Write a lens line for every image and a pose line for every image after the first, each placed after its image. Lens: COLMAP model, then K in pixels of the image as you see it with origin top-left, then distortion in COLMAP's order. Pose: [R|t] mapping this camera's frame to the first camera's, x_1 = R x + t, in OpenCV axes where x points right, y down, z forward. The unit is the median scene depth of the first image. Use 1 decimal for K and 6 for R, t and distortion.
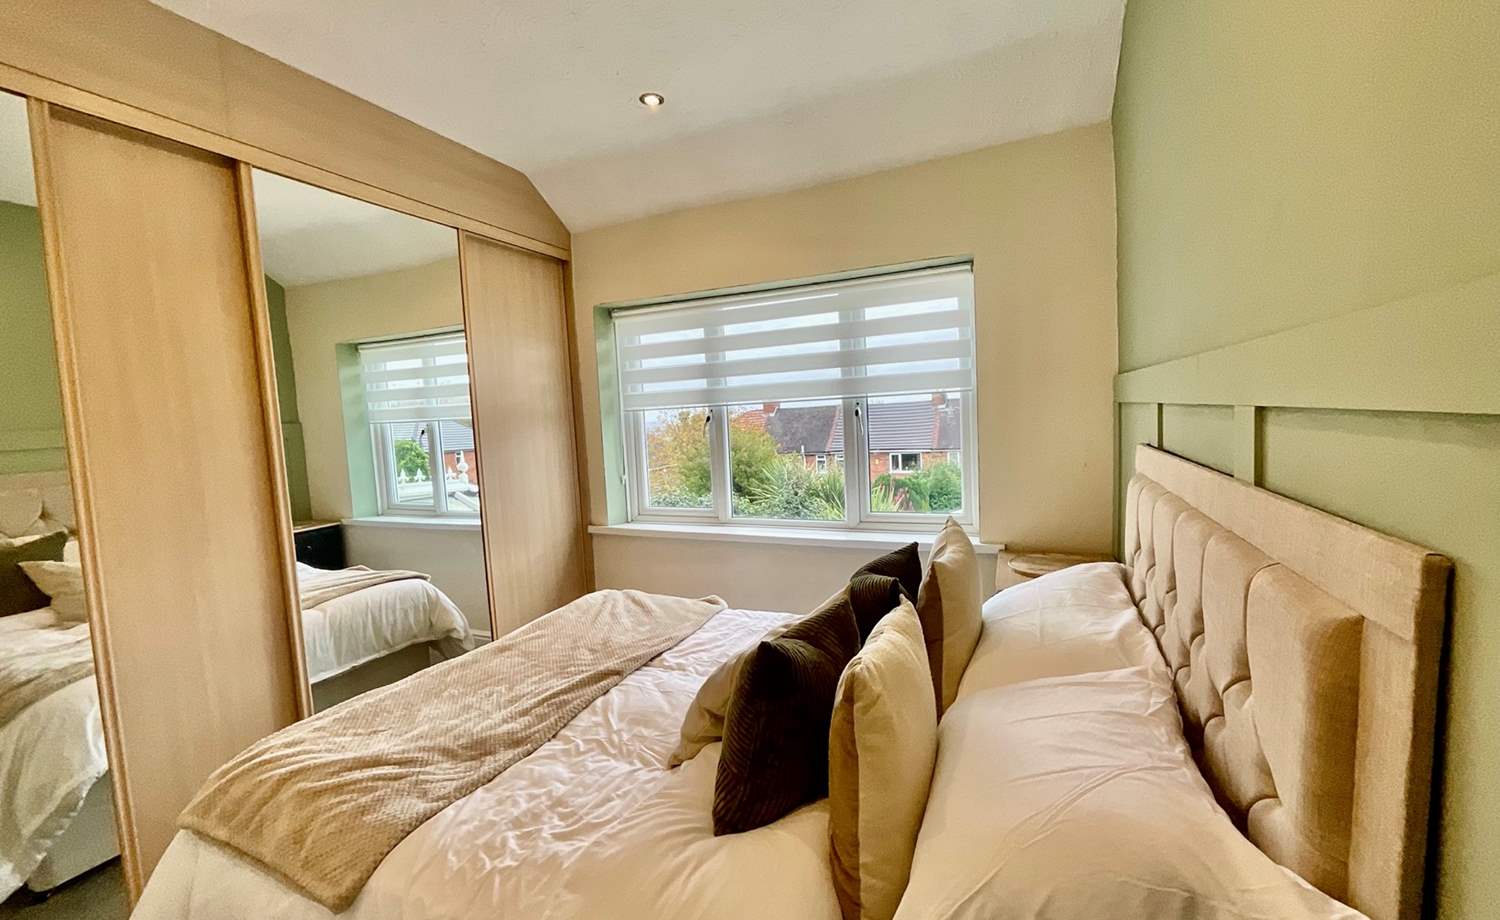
lens RADIAL K [[602.3, 0, 750.0], [0, 602.3, 460.0], [0, 0, 1]] dist [-0.000146, -0.000014]
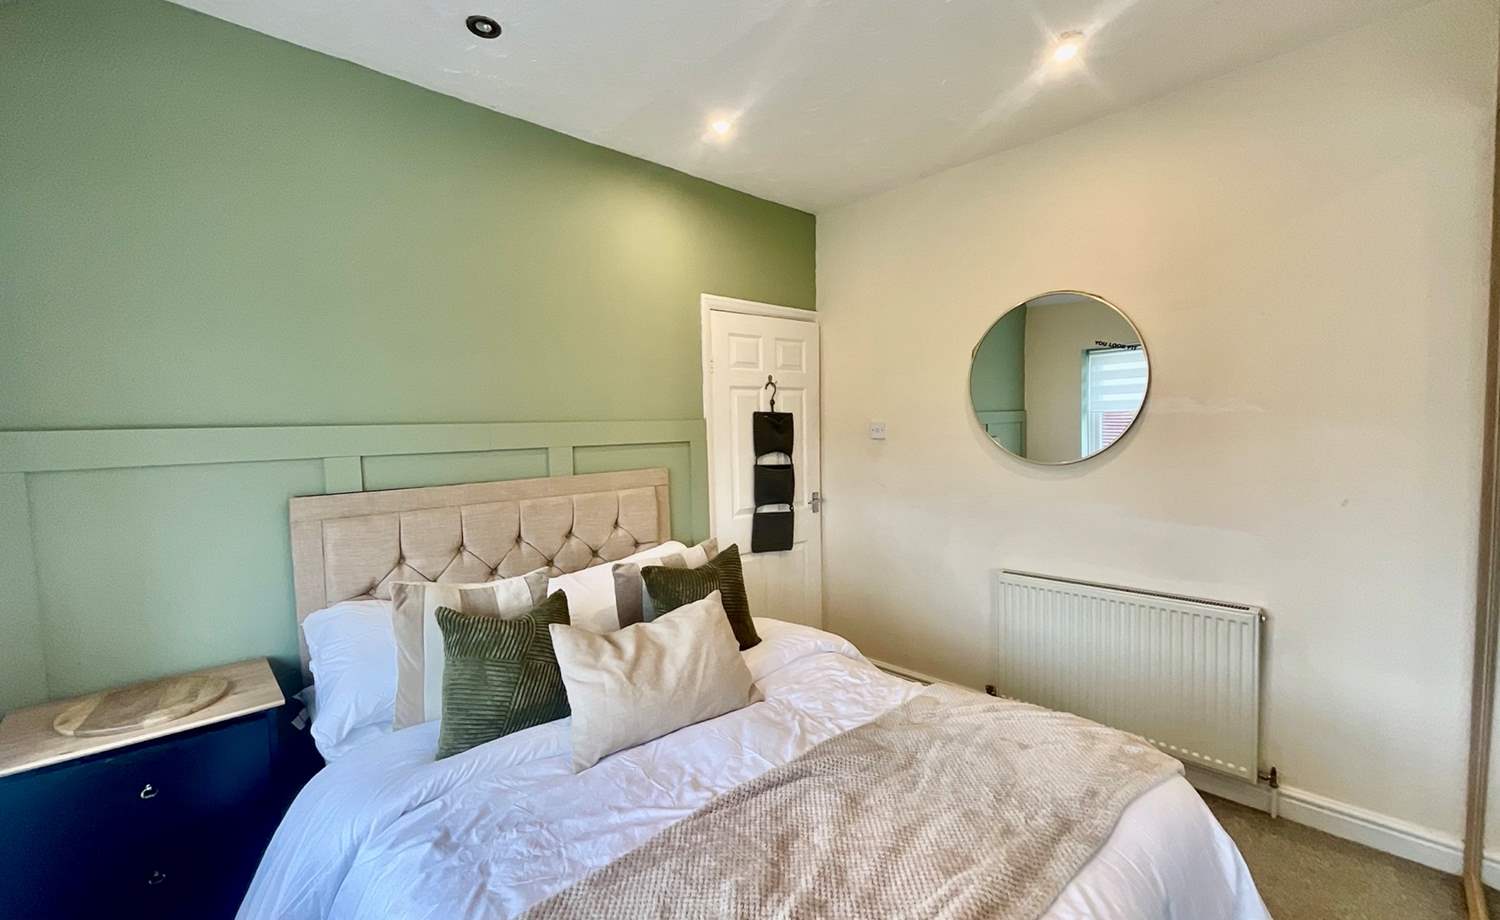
lens RADIAL K [[616.3, 0, 741.4], [0, 616.3, 460.1], [0, 0, 1]] dist [0.000420, 0.000114]
pose [[-0.917087, 0.049099, 0.395653, -0.379453], [0.100803, 0.988700, 0.110958, -0.101793], [-0.385734, 0.141641, -0.911672, 1.262120]]
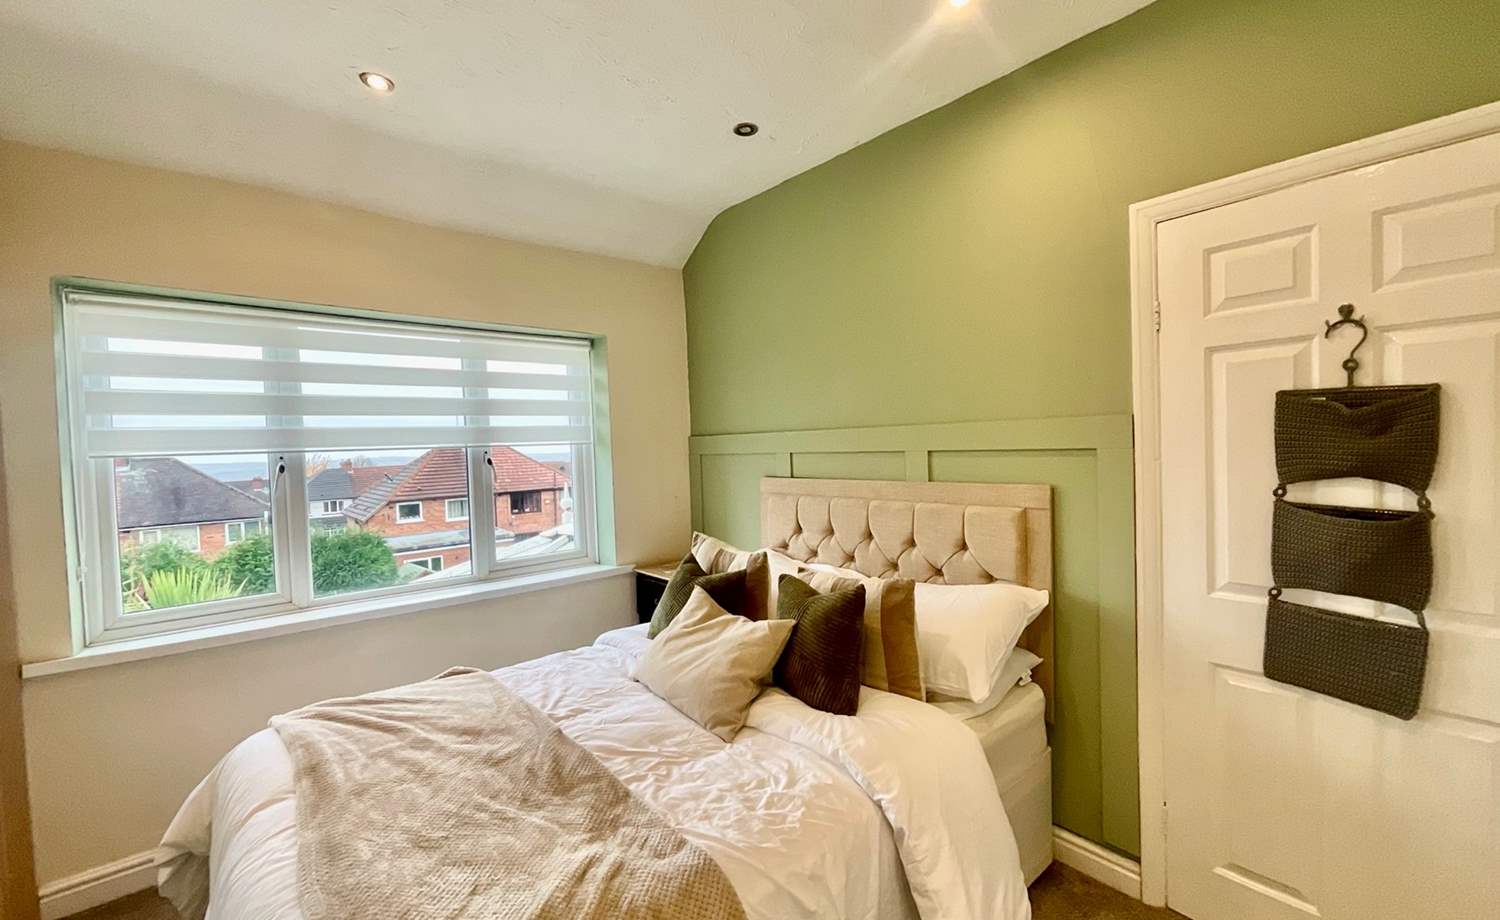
lens RADIAL K [[616.3, 0, 741.4], [0, 616.3, 460.1], [0, 0, 1]] dist [0.000420, 0.000114]
pose [[0.431962, 0.014977, 0.901767, -0.711094], [0.080368, 0.995245, -0.055026, 0.011322], [-0.898304, 0.096242, 0.428705, 0.229042]]
